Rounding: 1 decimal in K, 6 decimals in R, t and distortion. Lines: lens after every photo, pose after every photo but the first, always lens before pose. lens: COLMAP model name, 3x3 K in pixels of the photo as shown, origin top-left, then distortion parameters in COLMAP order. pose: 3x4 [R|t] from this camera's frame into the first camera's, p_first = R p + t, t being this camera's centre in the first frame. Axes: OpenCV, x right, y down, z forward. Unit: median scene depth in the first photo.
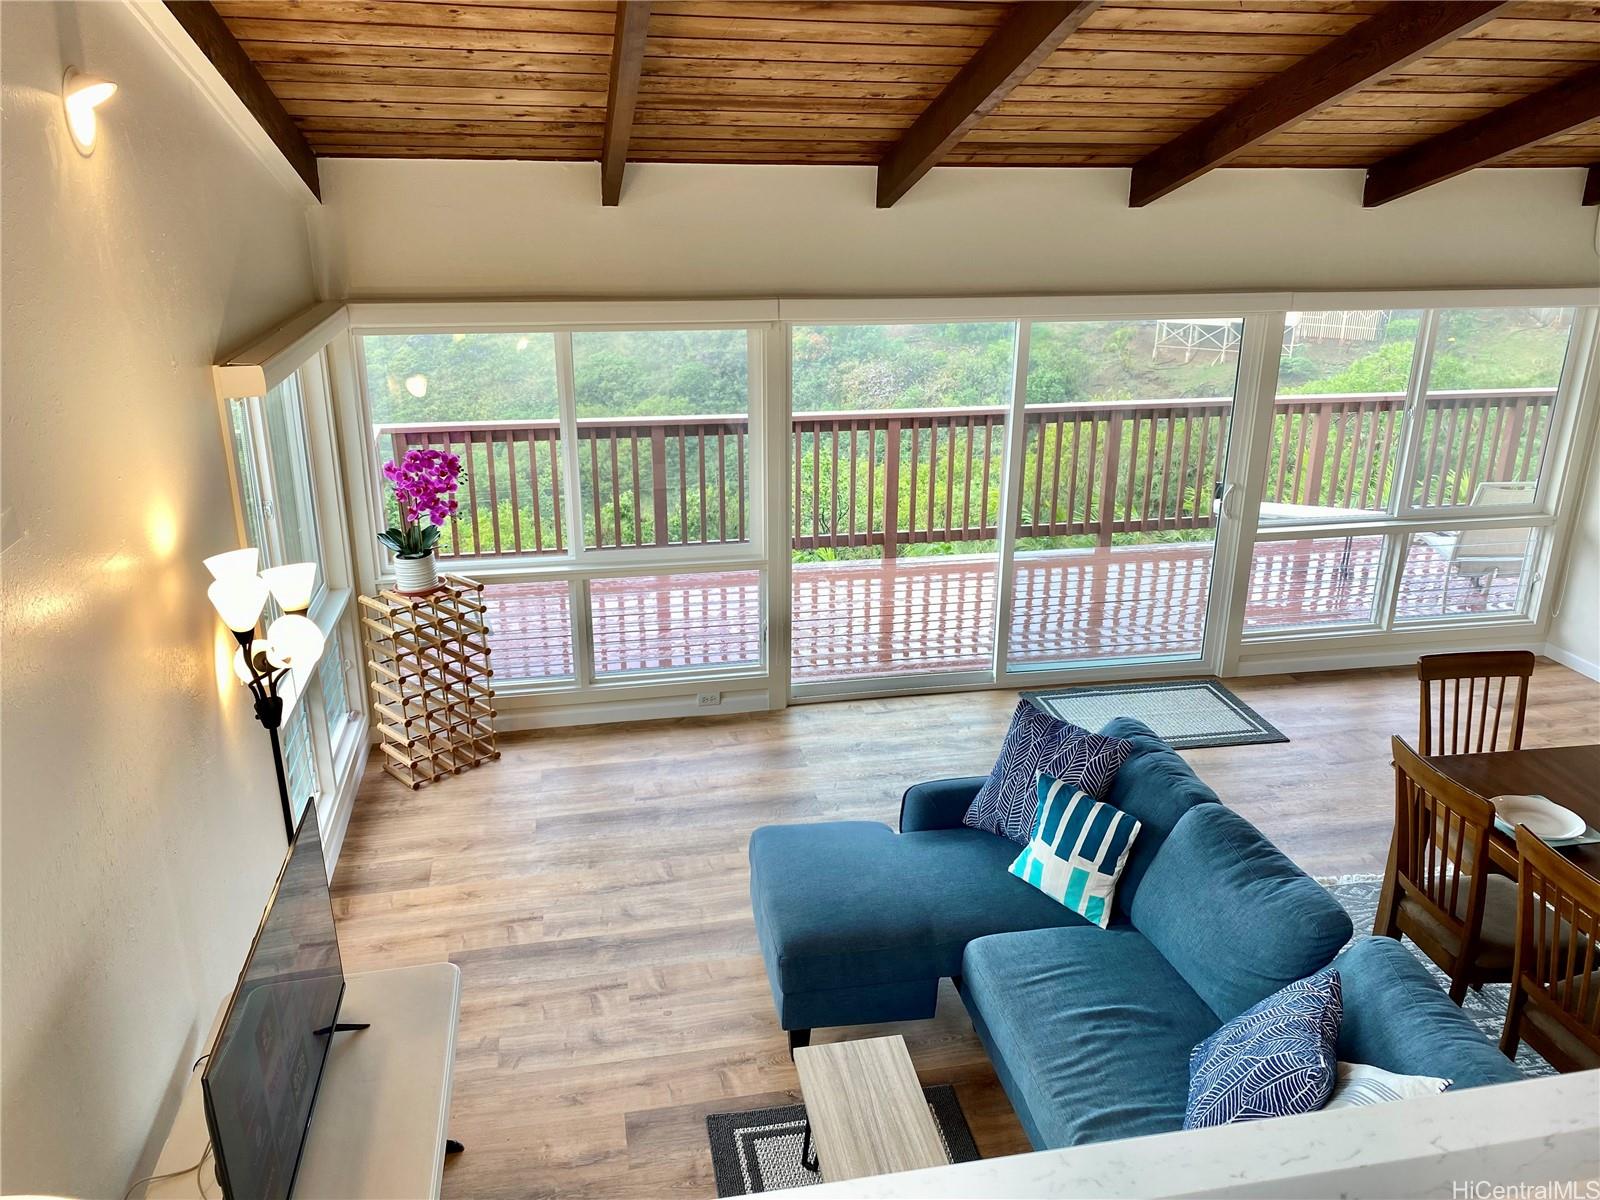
lens RADIAL K [[1228.7, 0, 800.0], [0, 1228.7, 600.0], [0, 0, 1]] dist [-0.000587, -0.000411]
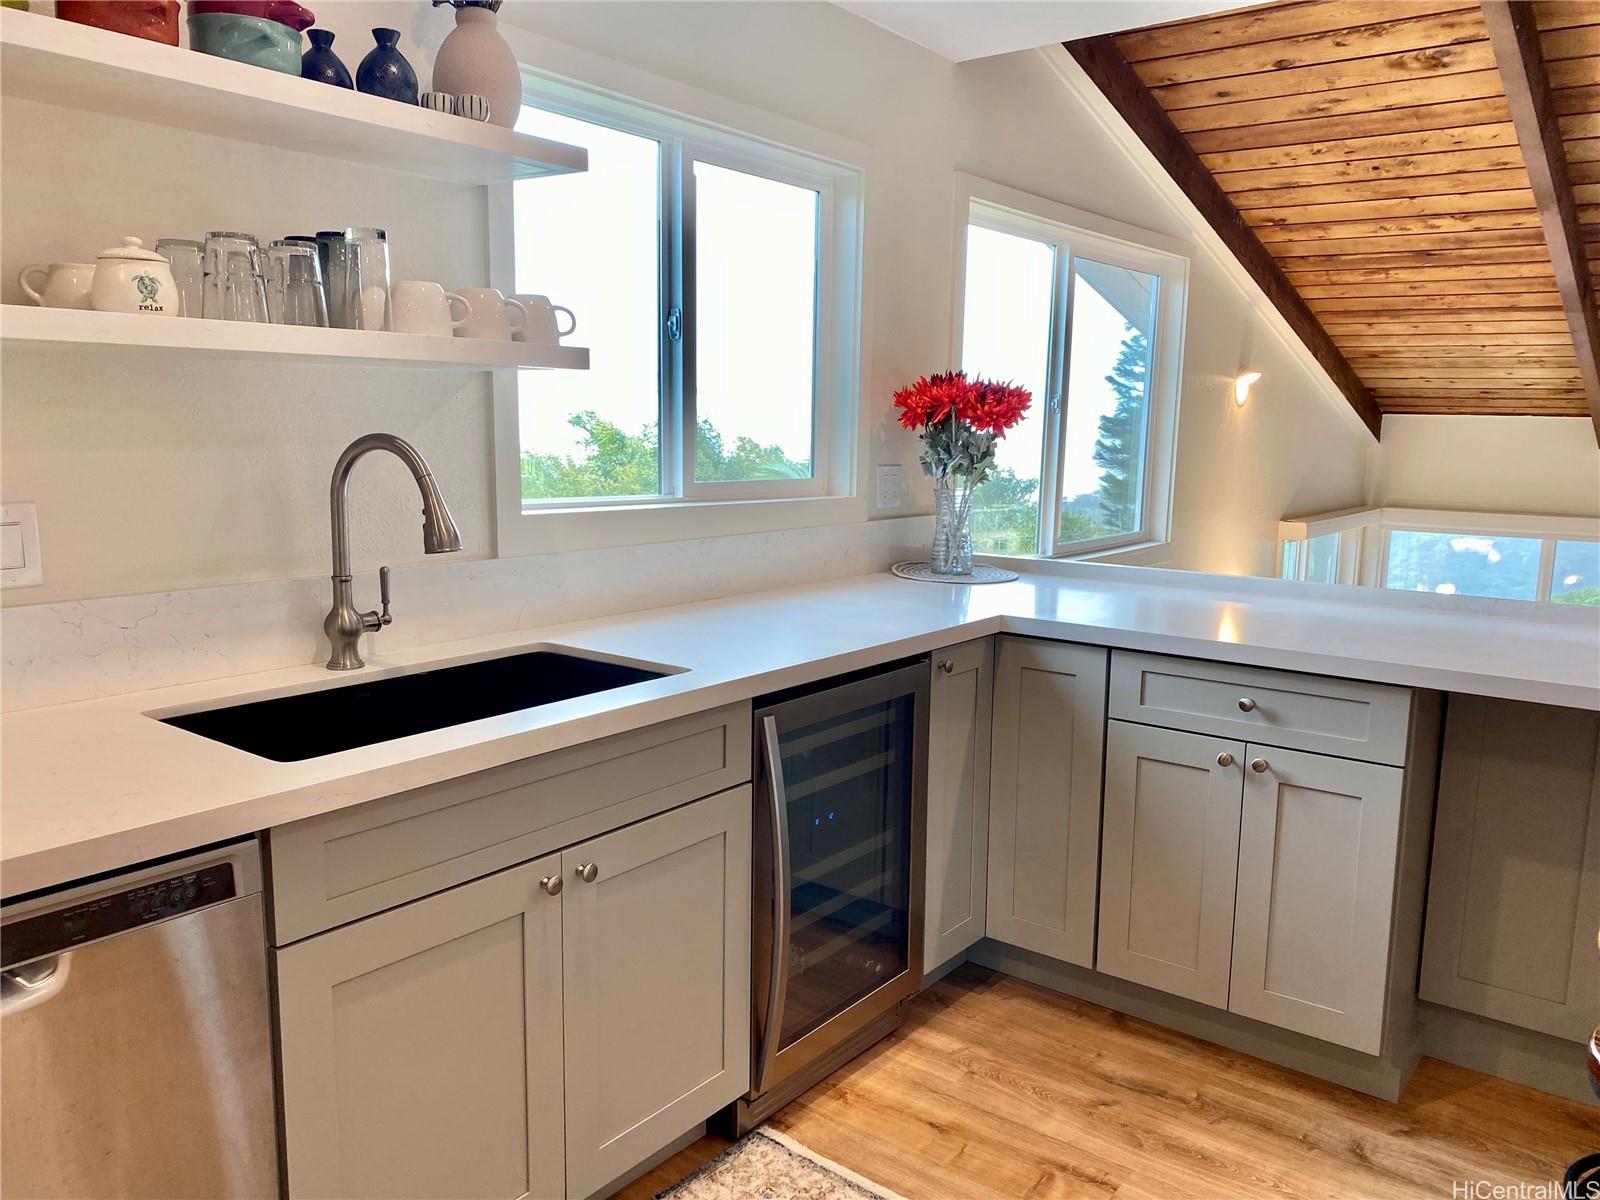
lens RADIAL K [[1228.7, 0, 800.0], [0, 1228.7, 600.0], [0, 0, 1]] dist [-0.000587, -0.000411]
pose [[0.663442, 0.108542, -0.740313, 0.300384], [-0.260585, 0.960997, -0.092630, 0.204593], [0.701384, 0.254369, 0.665850, -0.495858]]
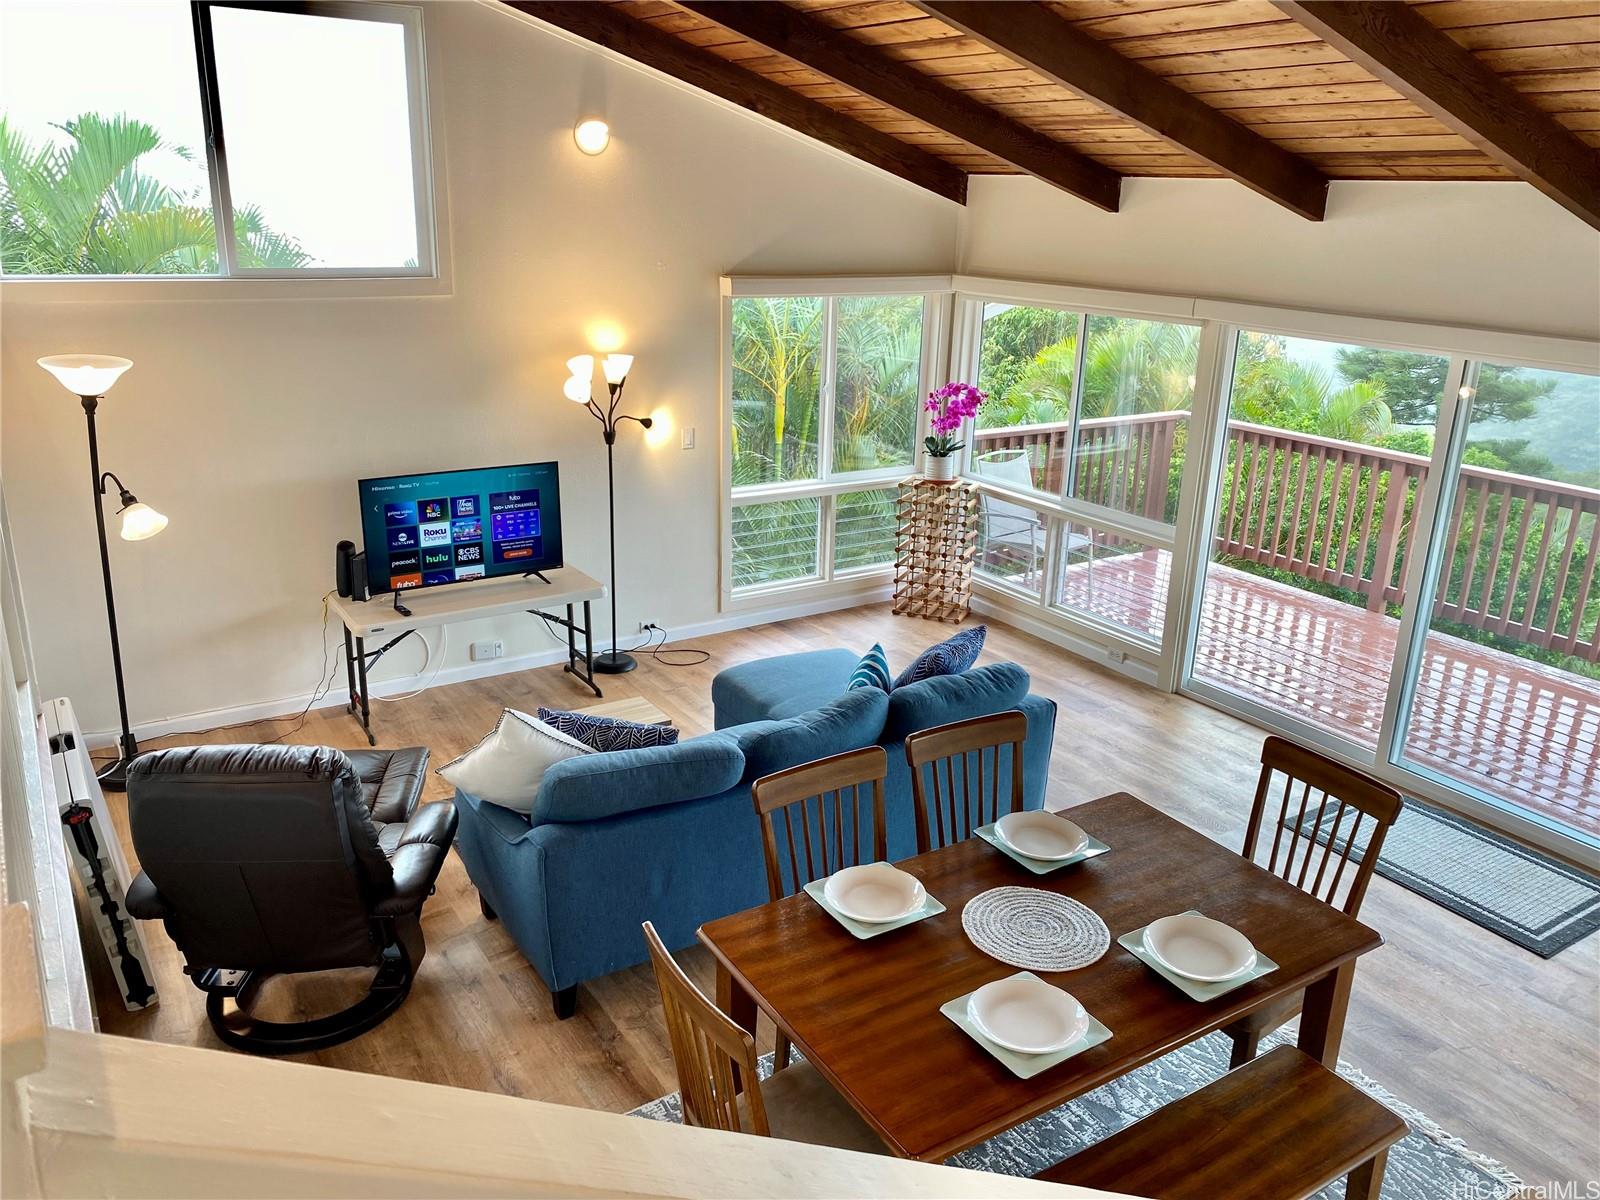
lens RADIAL K [[1228.7, 0, 800.0], [0, 1228.7, 600.0], [0, 0, 1]] dist [-0.000587, -0.000411]
pose [[0.378564, 0.290215, -0.878899, 0.972257], [-0.342878, 0.925984, 0.158077, -0.054469], [0.859723, 0.241513, 0.450053, 0.296933]]
